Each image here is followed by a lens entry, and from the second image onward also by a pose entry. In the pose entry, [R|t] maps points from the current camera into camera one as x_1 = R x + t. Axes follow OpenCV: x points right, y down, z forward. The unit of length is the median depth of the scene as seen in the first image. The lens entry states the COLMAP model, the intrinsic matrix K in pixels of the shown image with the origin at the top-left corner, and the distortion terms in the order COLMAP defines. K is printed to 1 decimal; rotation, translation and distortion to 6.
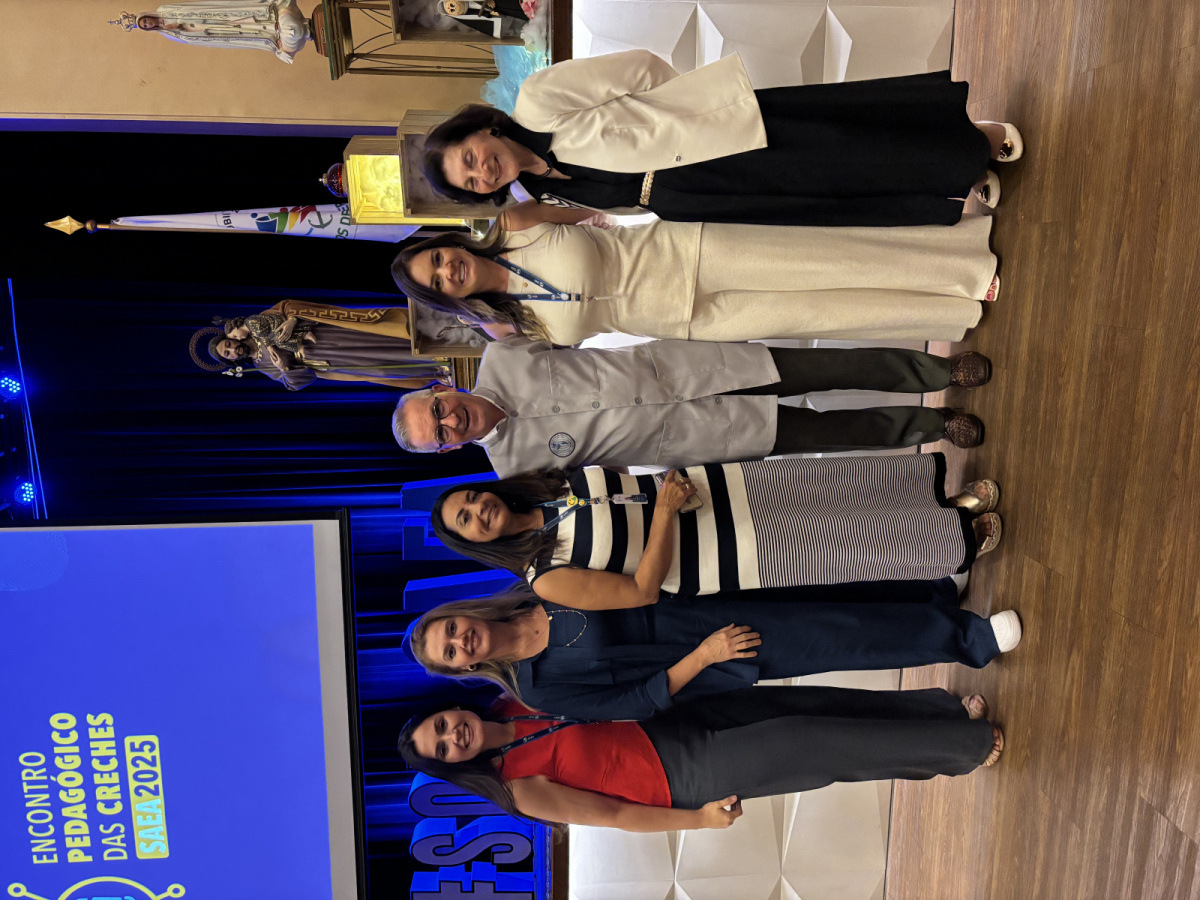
lens RADIAL K [[894.2, 0, 600.0], [0, 894.2, 450.0], [0, 0, 1]] dist [-0.002630, 0.003147]
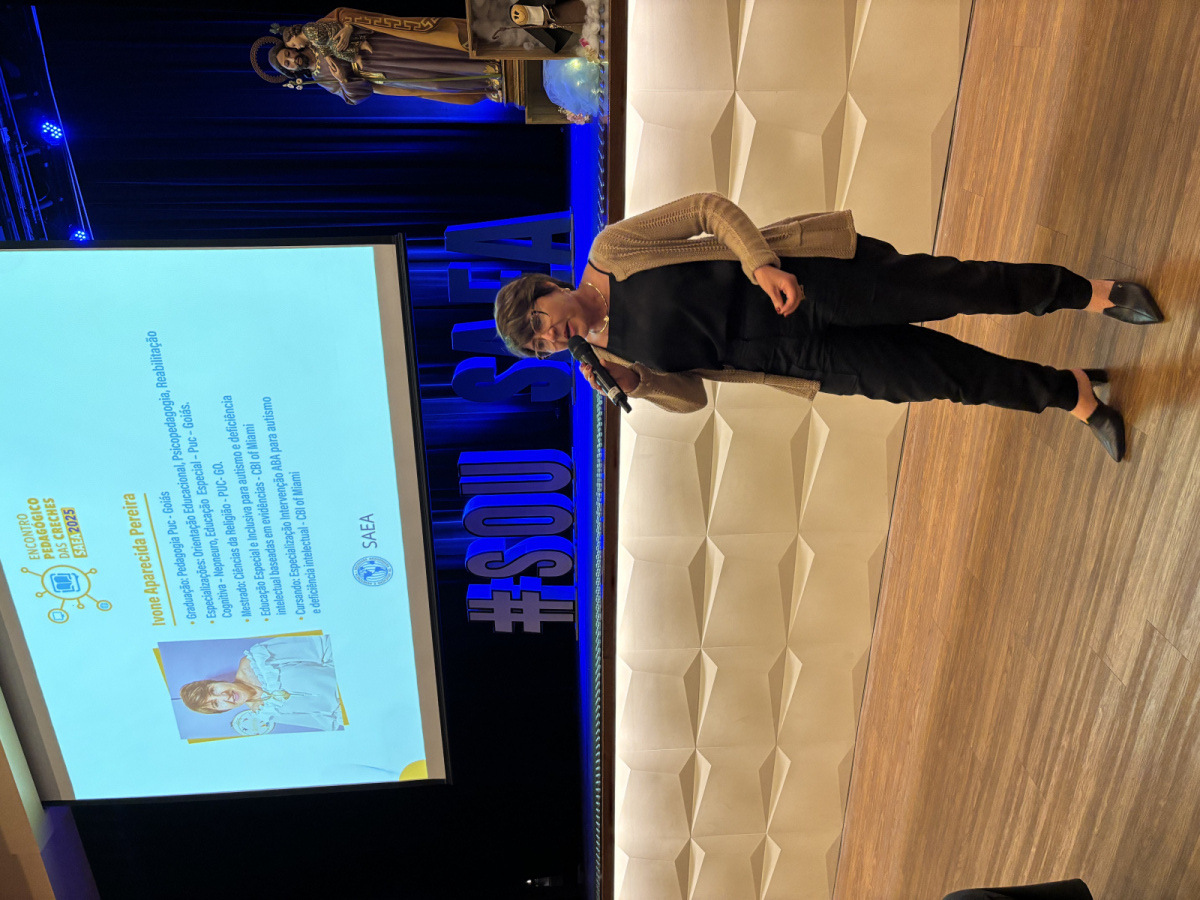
lens RADIAL K [[894.9, 0, 600.0], [0, 894.9, 450.0], [0, 0, 1]] dist [0.044326, -0.048614]
pose [[0.999513, 0.009528, -0.029713, -0.019541], [-0.002419, 0.973031, 0.230663, 0.086461], [0.031109, -0.230479, 0.972580, -0.112235]]
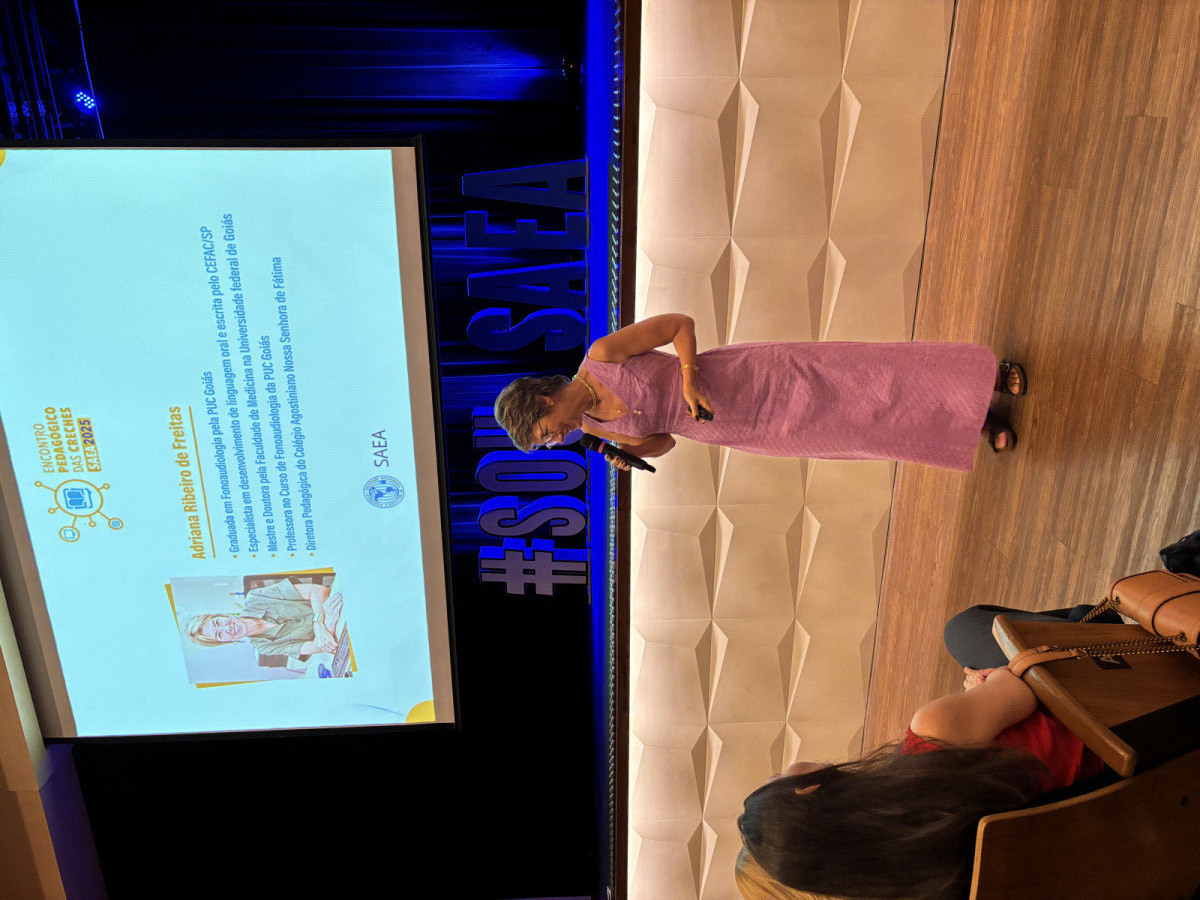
lens RADIAL K [[896.5, 0, 600.0], [0, 896.5, 450.0], [0, 0, 1]] dist [0.005819, 0.003300]
pose [[0.998898, 0.010240, -0.045807, -0.017686], [-0.002820, 0.987240, 0.159216, 0.336776], [0.046852, -0.158911, 0.986181, -0.147974]]
